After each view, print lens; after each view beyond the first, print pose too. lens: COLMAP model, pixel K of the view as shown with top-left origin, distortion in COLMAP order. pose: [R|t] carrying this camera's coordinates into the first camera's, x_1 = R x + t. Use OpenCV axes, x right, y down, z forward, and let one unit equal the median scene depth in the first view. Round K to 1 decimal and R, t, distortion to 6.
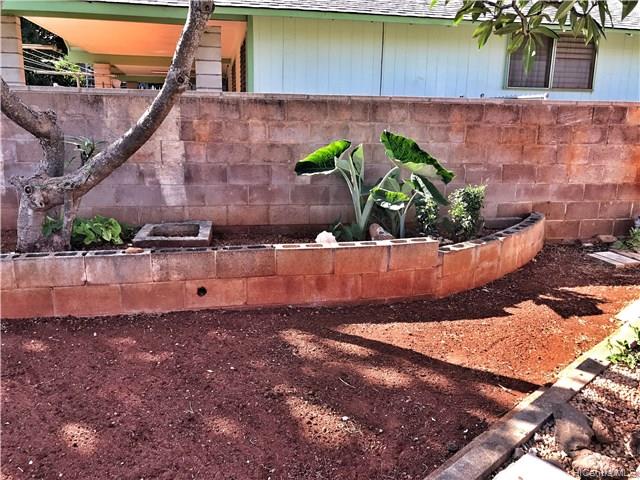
lens RADIAL K [[532.4, 0, 322.1], [0, 532.4, 238.0], [0, 0, 1]] dist [0.059921, -0.058608]
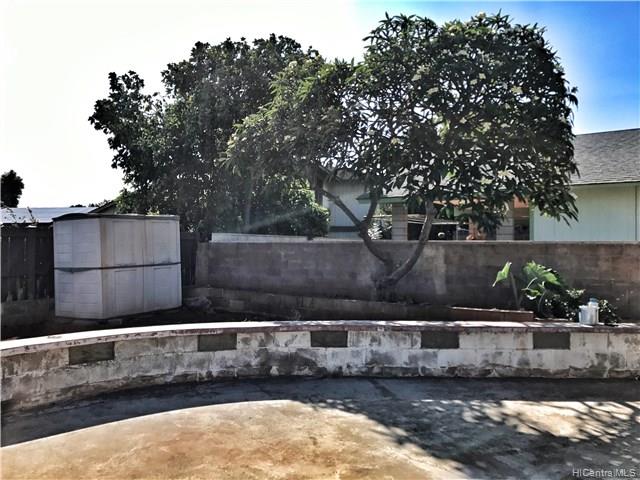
lens RADIAL K [[532.4, 0, 317.6], [0, 532.4, 239.2], [0, 0, 1]] dist [0.059921, -0.058608]
pose [[0.723257, -0.026764, -0.690060, 0.781484], [-0.158211, 0.966250, -0.203298, 0.216799], [0.672211, 0.256212, 0.694613, -0.769258]]
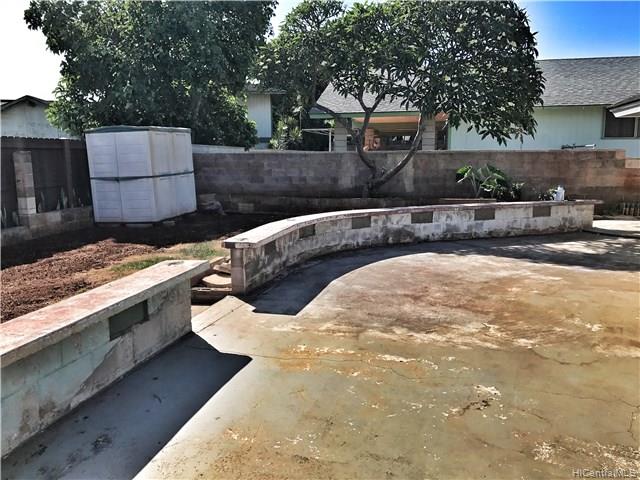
lens RADIAL K [[532.4, 0, 325.9], [0, 532.4, 245.6], [0, 0, 1]] dist [0.059921, -0.058608]
pose [[0.915469, 0.040173, -0.400379, 0.417866], [-0.074220, 0.994790, -0.069889, 0.414747], [0.395485, 0.093697, 0.913681, -1.564178]]
